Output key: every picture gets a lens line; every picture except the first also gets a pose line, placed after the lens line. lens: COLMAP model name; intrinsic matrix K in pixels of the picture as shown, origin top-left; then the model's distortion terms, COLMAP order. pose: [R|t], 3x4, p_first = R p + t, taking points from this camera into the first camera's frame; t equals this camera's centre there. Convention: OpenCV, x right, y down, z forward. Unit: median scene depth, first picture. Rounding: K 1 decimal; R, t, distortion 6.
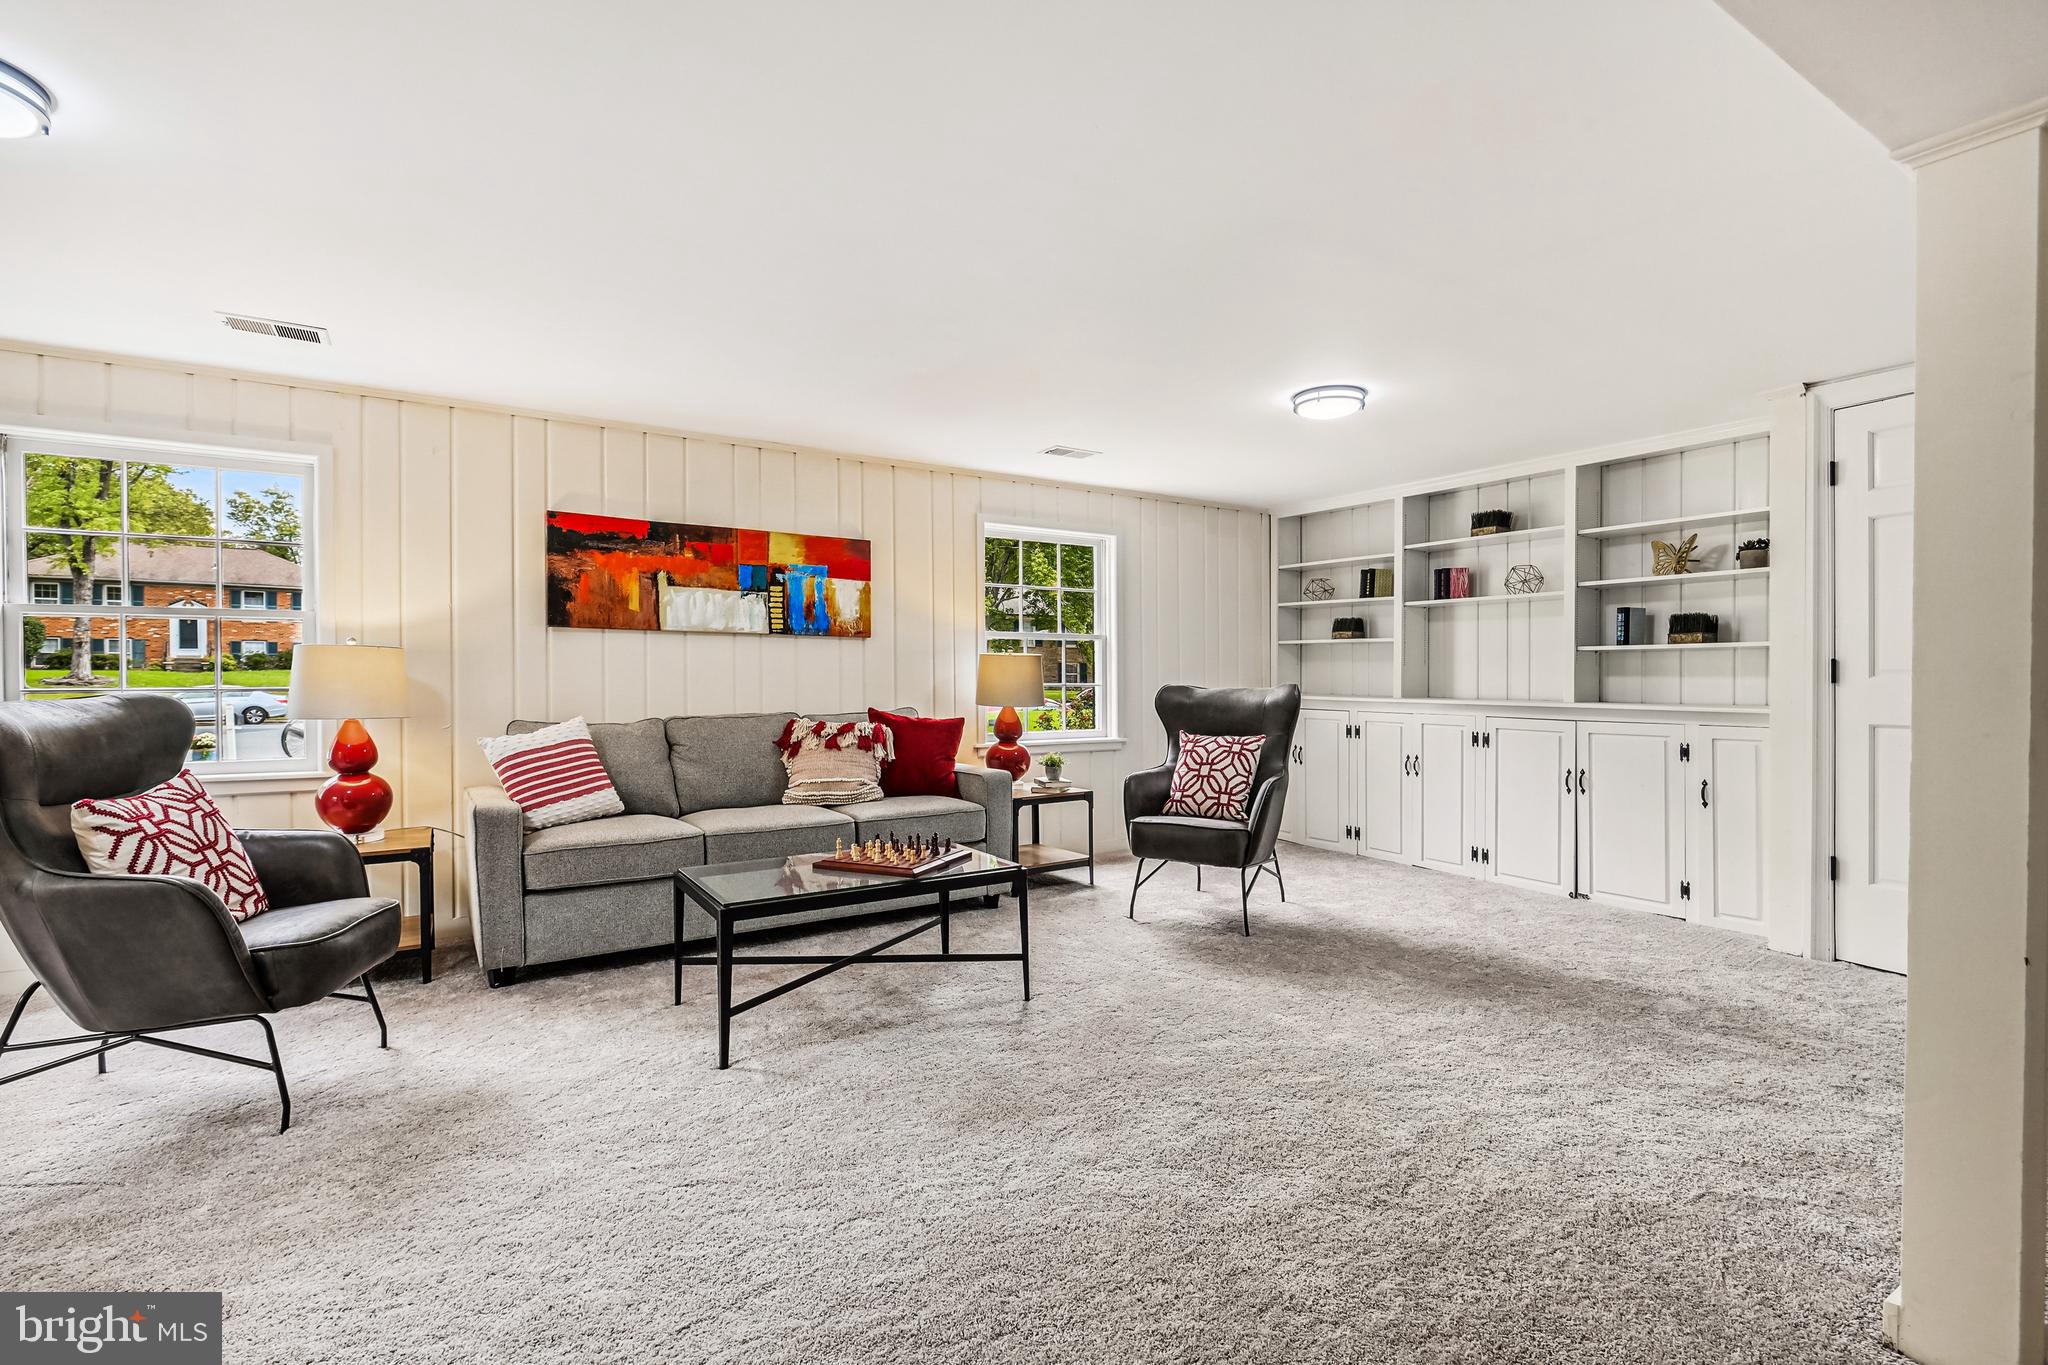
lens RADIAL K [[939.9, 0, 1025.6], [0, 939.9, 673.5], [0, 0, 1]] dist [-0.002033, -0.000332]
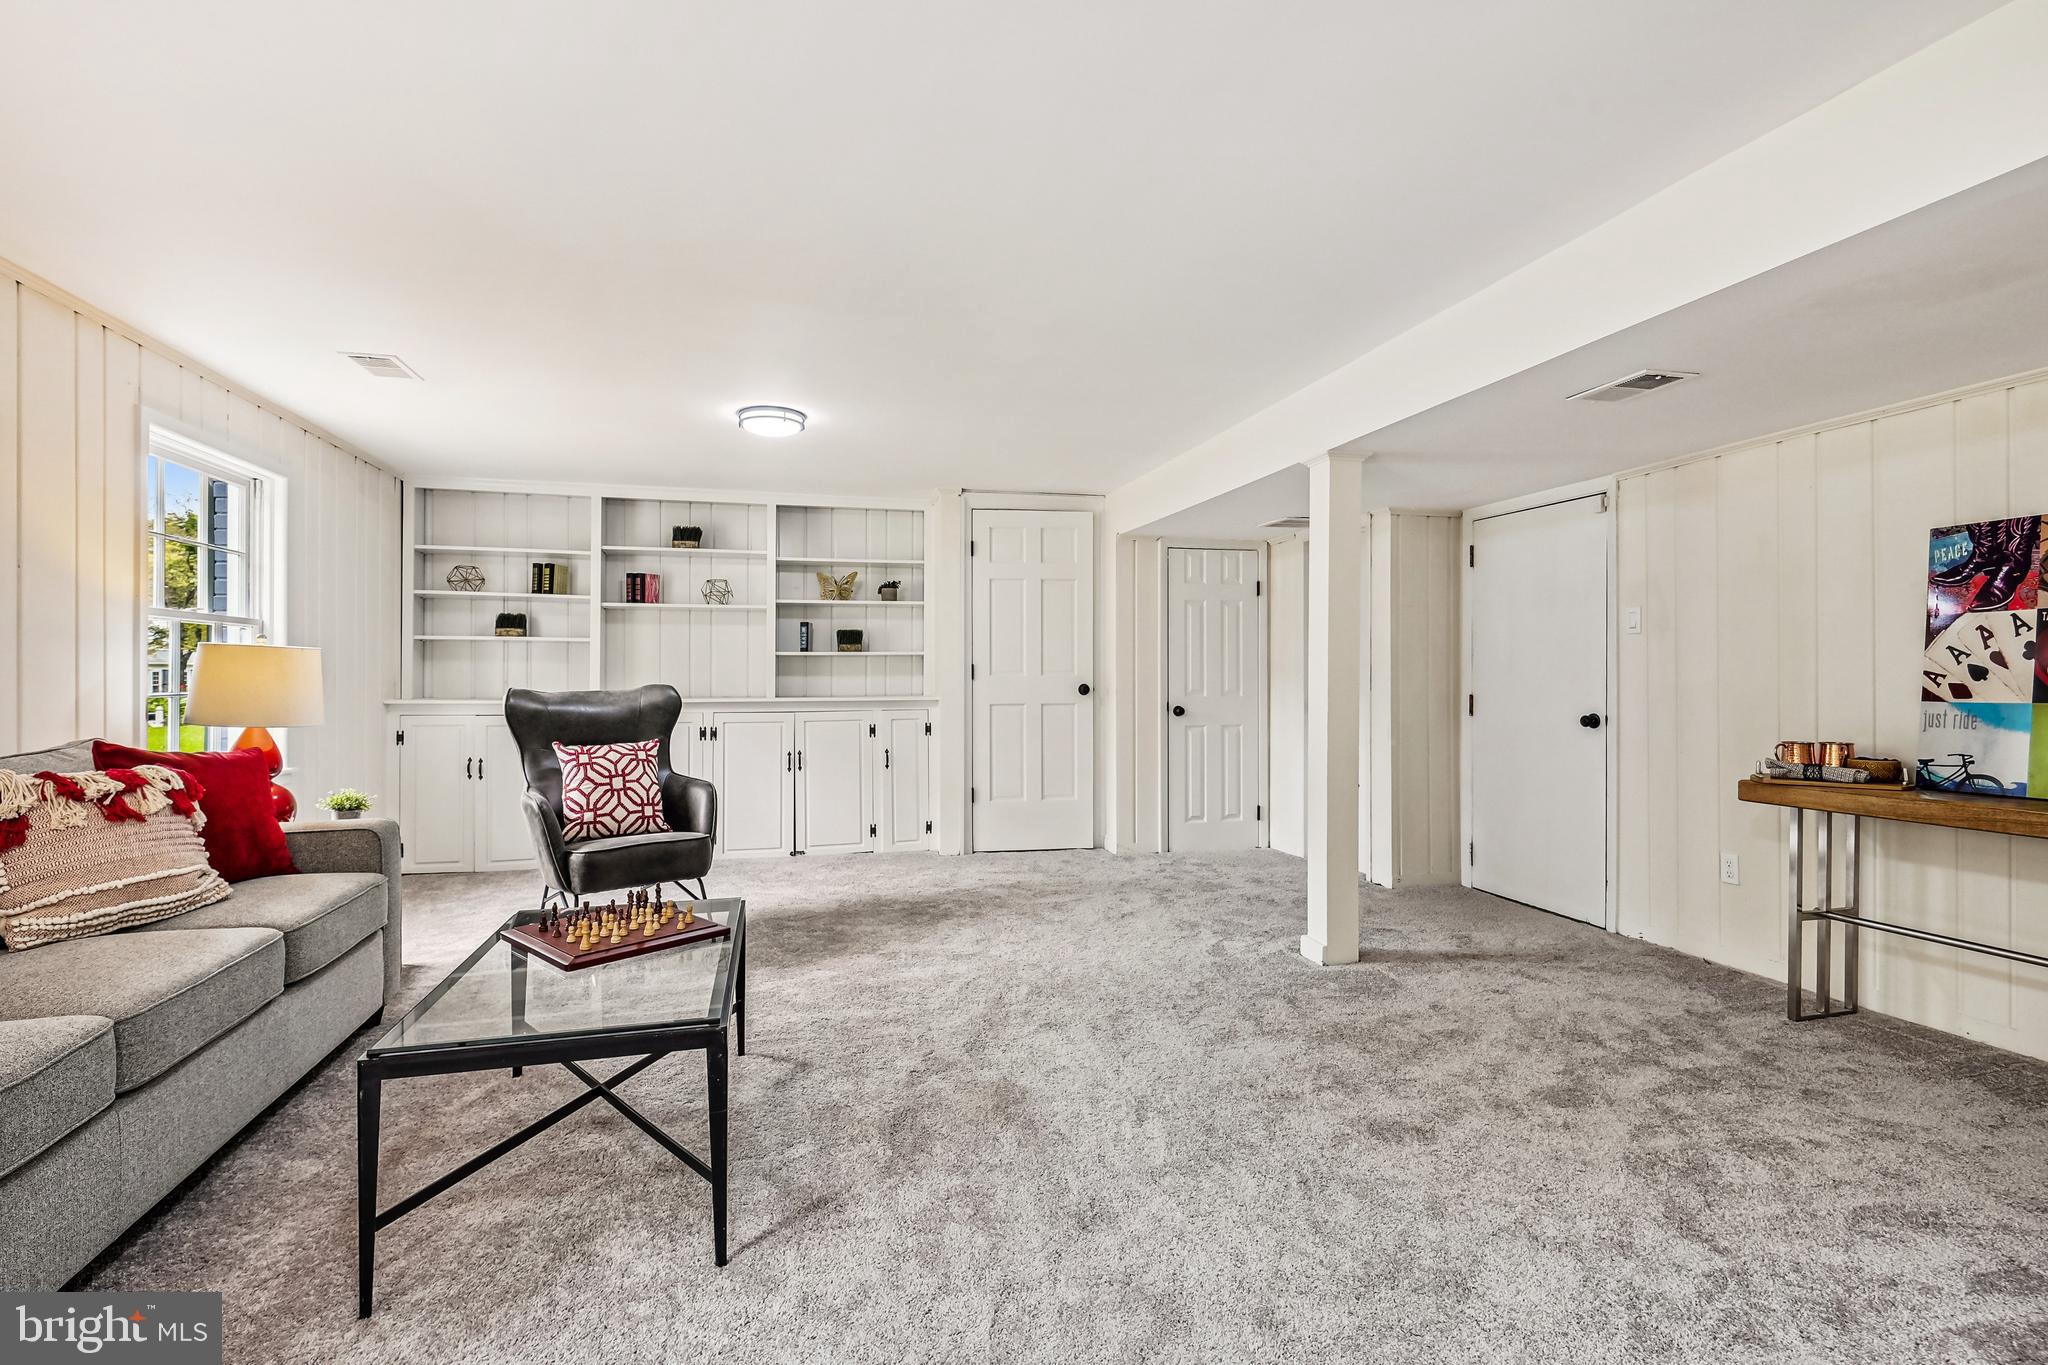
lens RADIAL K [[951.9, 0, 1019.5], [0, 951.9, 660.8], [0, 0, 1]] dist [-0.005778, -0.001168]
pose [[0.301560, 0.010815, 0.953386, -0.531107], [0.002396, 0.999924, -0.012101, -0.001236], [-0.953444, 0.005933, 0.301511, 0.347236]]
